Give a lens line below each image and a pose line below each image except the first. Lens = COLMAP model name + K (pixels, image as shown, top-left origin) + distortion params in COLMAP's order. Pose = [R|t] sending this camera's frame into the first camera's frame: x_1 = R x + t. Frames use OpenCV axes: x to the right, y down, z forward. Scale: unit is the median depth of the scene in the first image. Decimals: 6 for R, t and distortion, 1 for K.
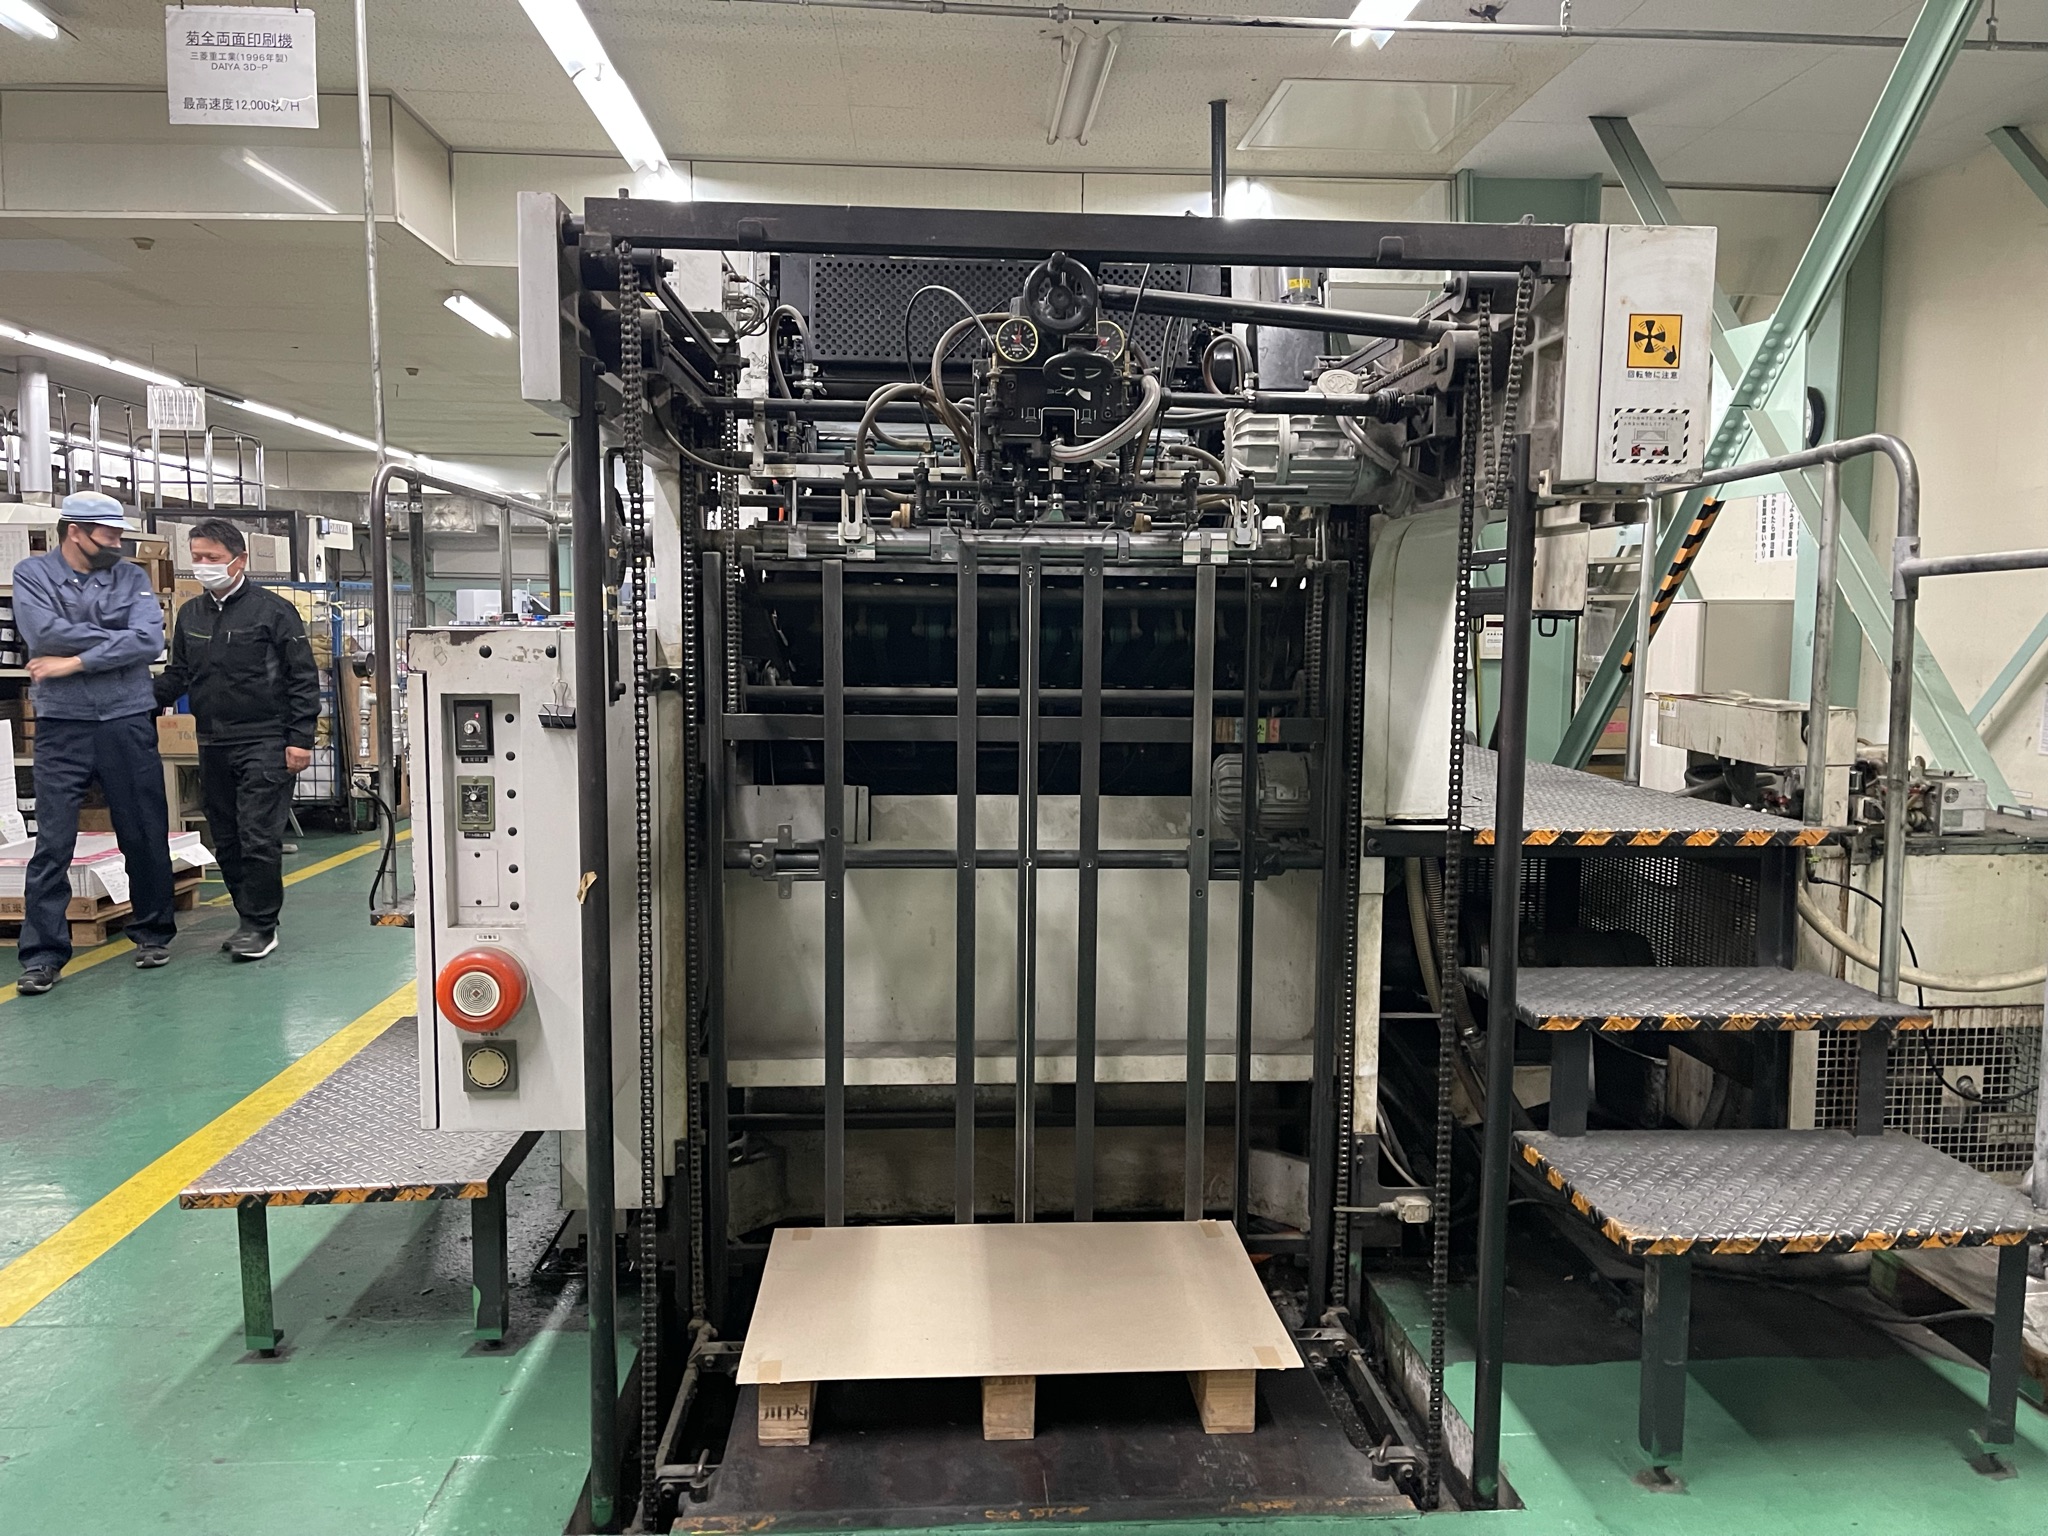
lens RADIAL K [[1549.8, 0, 1024.0], [0, 1549.8, 768.0], [0, 0, 1]] dist [0.035617, -0.041372]
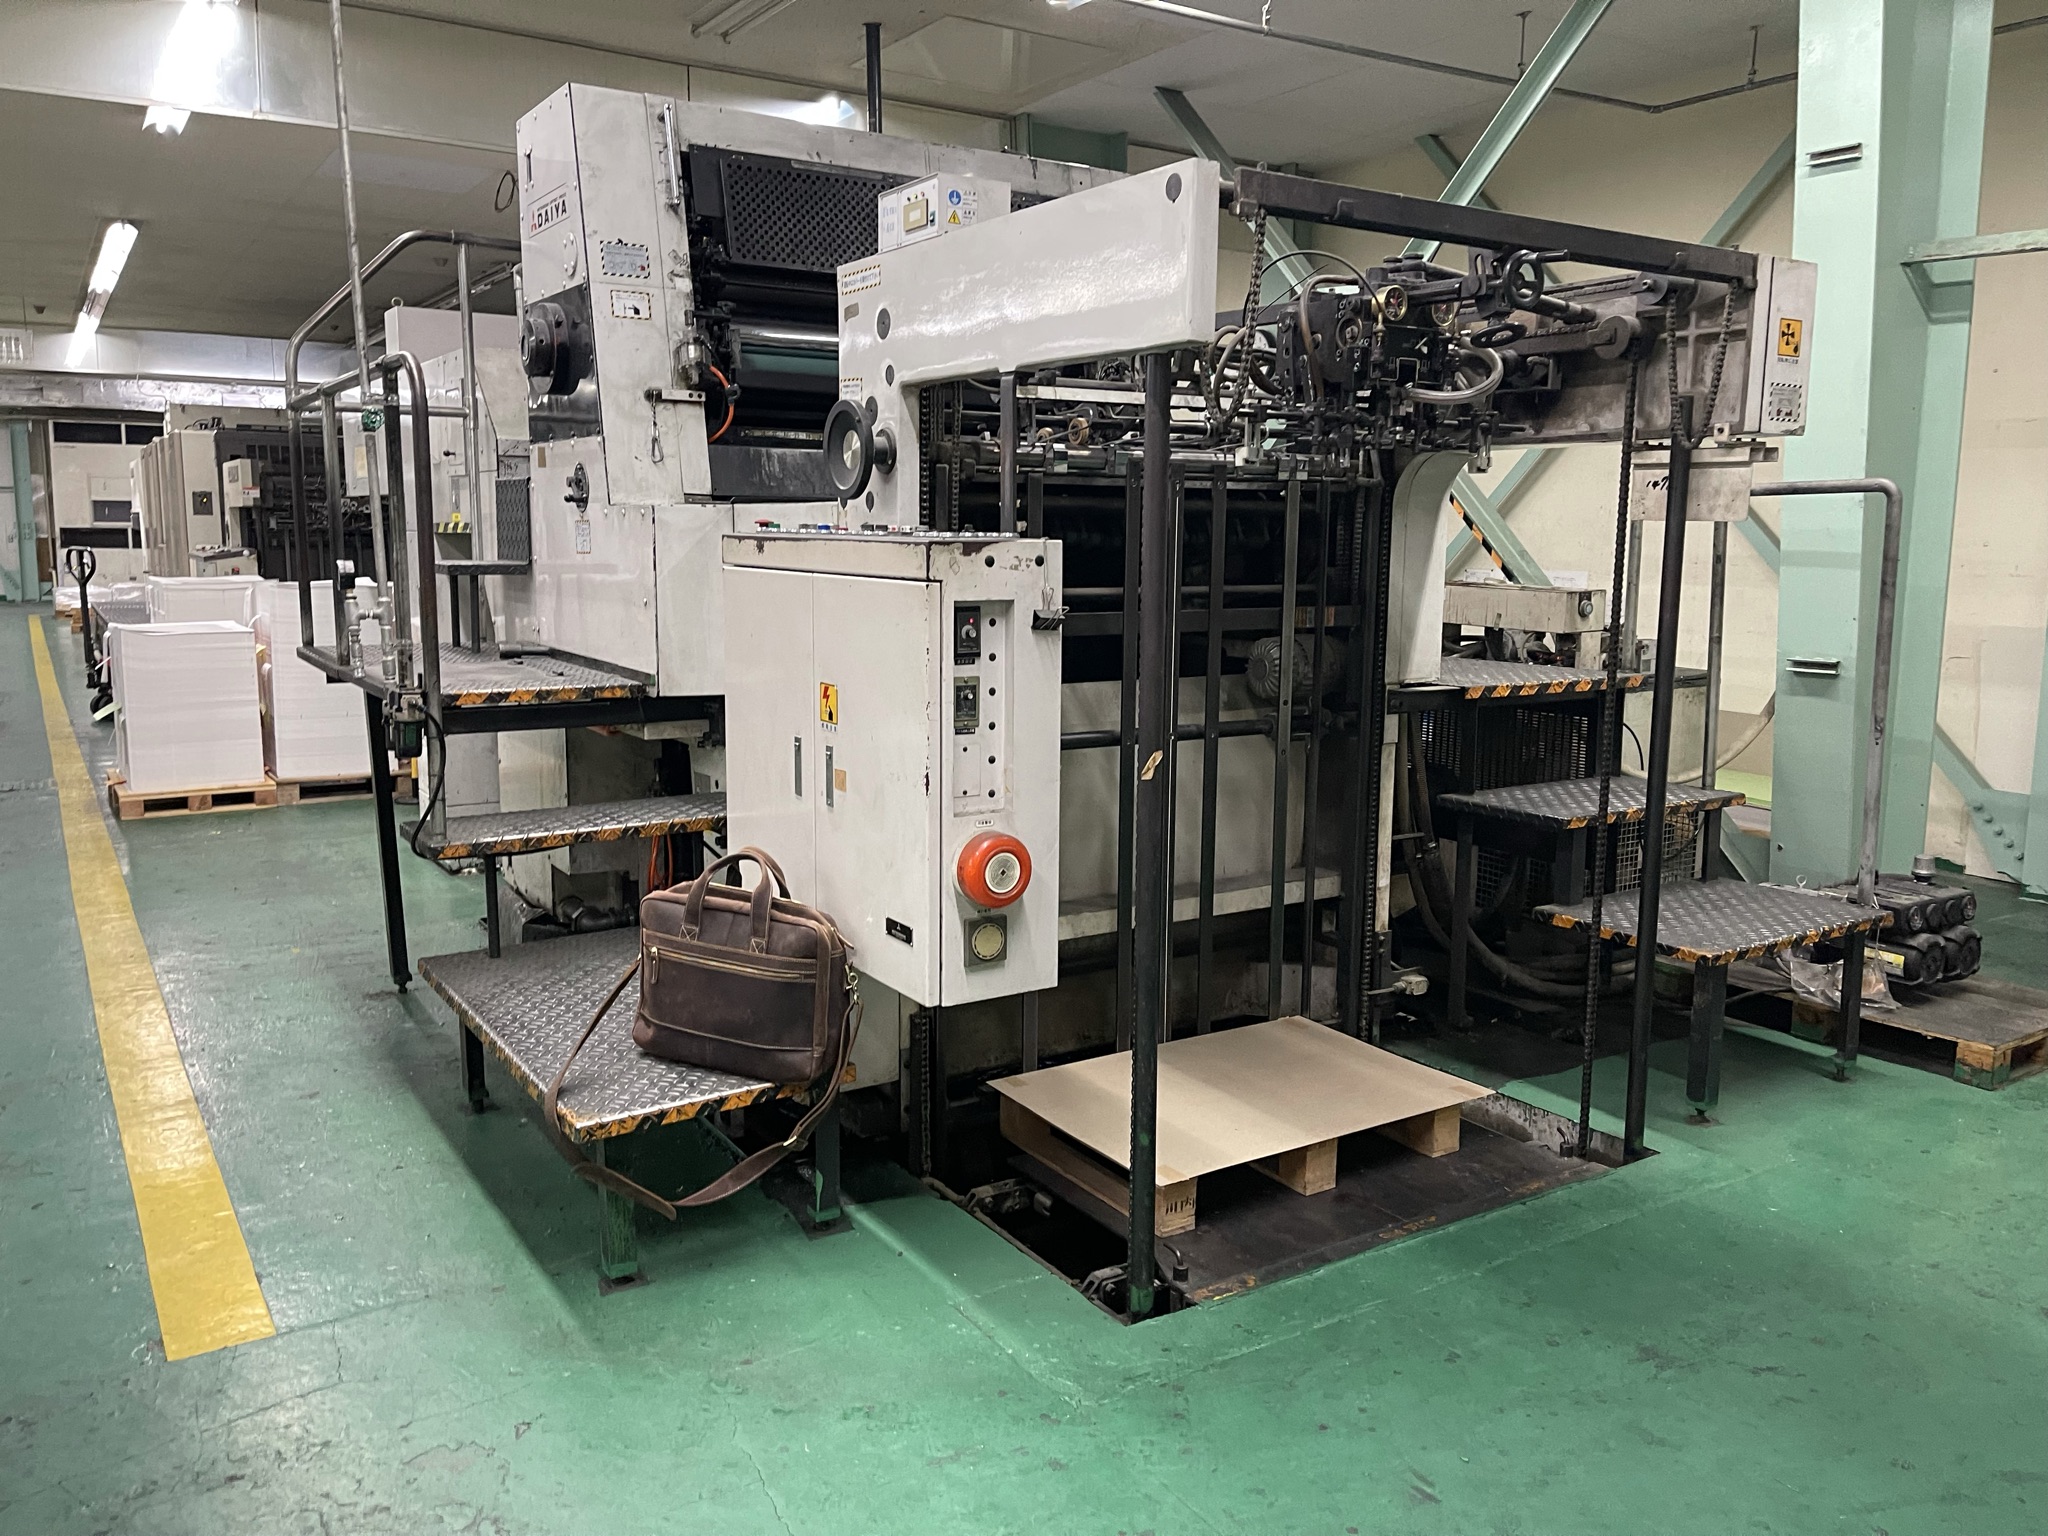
lens RADIAL K [[1556.5, 0, 1018.1], [0, 1556.5, 738.6], [0, 0, 1]] dist [0.066715, -0.136518]
pose [[0.878806, -0.066944, 0.472460, -0.666006], [0.044674, 0.997304, 0.058215, -0.010603], [-0.475083, -0.030053, 0.879428, 0.022455]]
